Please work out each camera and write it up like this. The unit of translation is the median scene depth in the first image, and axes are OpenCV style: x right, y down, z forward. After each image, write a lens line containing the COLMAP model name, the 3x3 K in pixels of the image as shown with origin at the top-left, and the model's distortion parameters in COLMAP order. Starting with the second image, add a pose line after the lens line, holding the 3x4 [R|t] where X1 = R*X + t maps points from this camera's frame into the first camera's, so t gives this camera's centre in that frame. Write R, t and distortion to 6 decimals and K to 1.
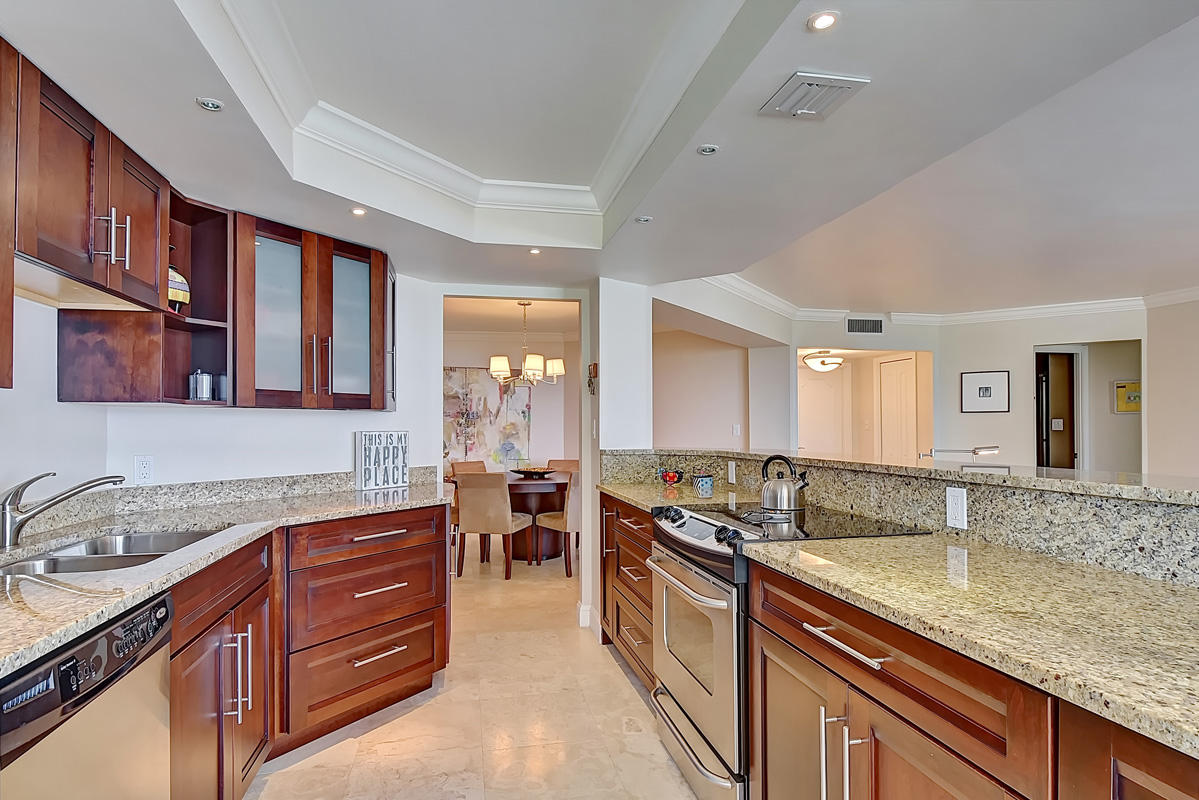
lens RADIAL K [[734.7, 0, 599.5], [0, 734.7, 400.0], [0, 0, 1]] dist [-0.028693, -0.000999]
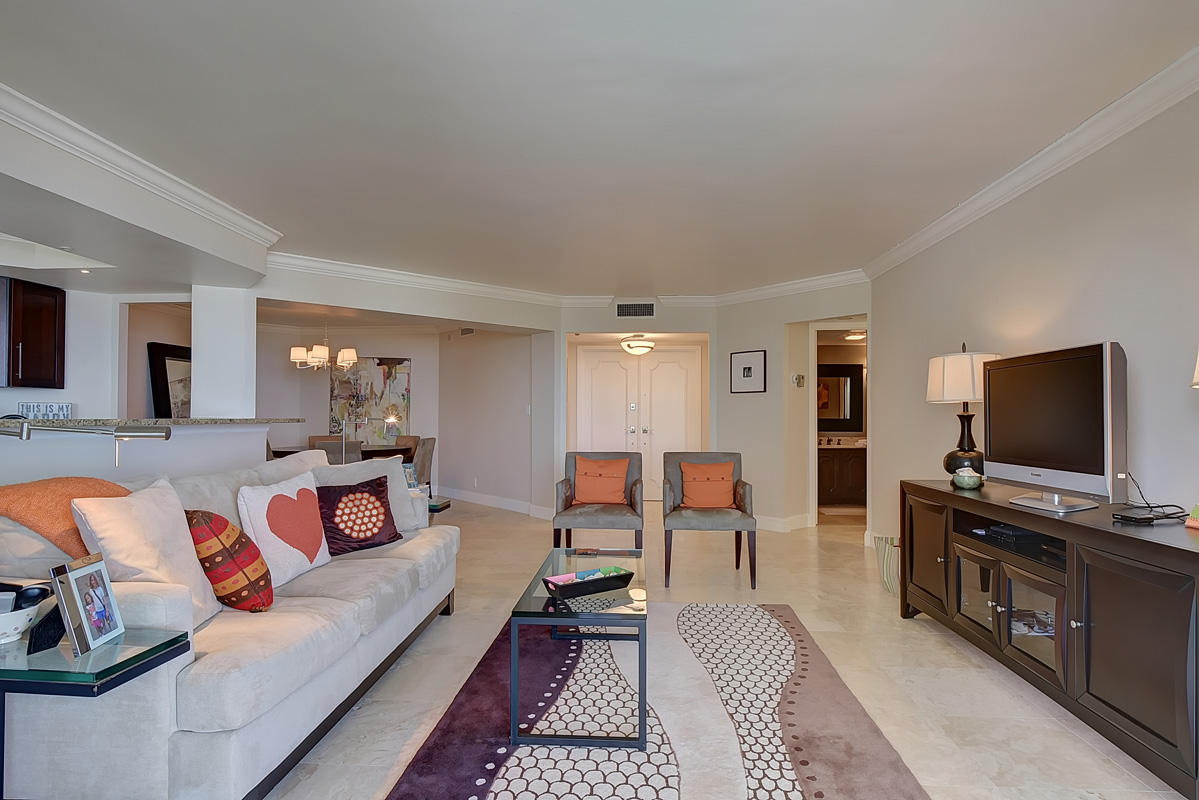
lens RADIAL K [[734.7, 0, 599.5], [0, 734.7, 400.0], [0, 0, 1]] dist [-0.028693, -0.000999]
pose [[0.957948, -0.000731, -0.286942, 0.613544], [0.004546, 0.999910, 0.012629, 0.013272], [0.286907, -0.013402, 0.957865, -0.015015]]
